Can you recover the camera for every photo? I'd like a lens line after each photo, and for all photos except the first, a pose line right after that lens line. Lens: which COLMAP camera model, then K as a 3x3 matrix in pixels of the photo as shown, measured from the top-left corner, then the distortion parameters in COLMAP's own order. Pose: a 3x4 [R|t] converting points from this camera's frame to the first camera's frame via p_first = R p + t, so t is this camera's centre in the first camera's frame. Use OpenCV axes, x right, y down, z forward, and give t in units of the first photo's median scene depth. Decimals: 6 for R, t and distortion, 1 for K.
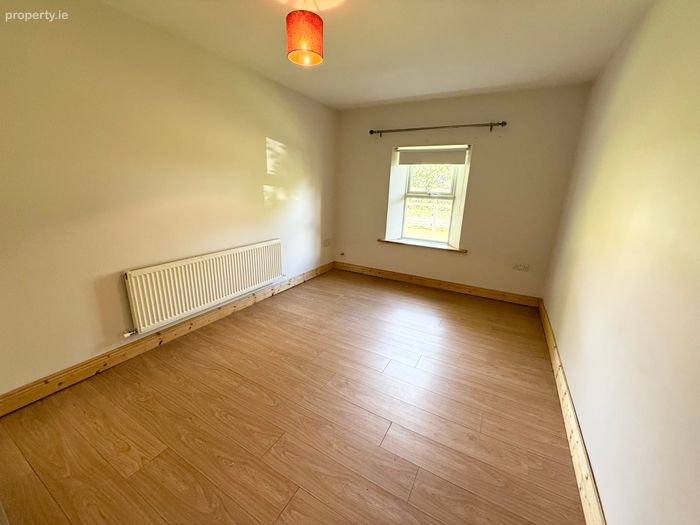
lens RADIAL K [[279.2, 0, 347.5], [0, 279.2, 263.3], [0, 0, 1]] dist [-0.006475, 0.000687]
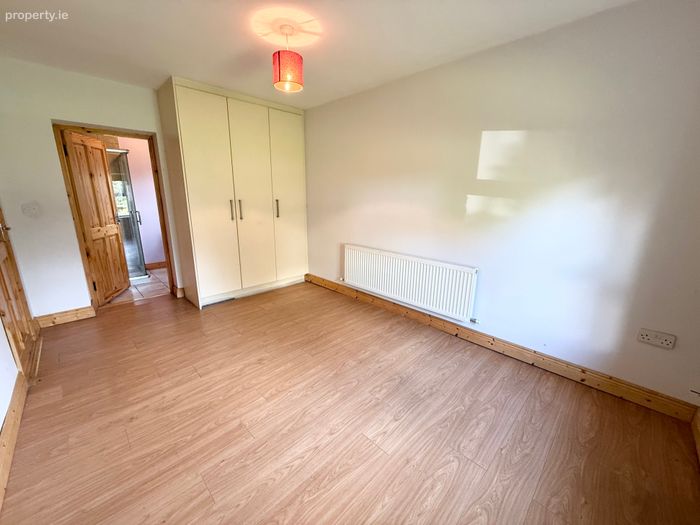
lens RADIAL K [[279.2, 0, 347.6], [0, 279.2, 261.4], [0, 0, 1]] dist [-0.006475, 0.000687]
pose [[-0.278551, 0.194148, -0.940594, 0.601297], [-0.277216, 0.921418, 0.272286, -0.241845], [0.919544, 0.336593, -0.202841, 0.971885]]
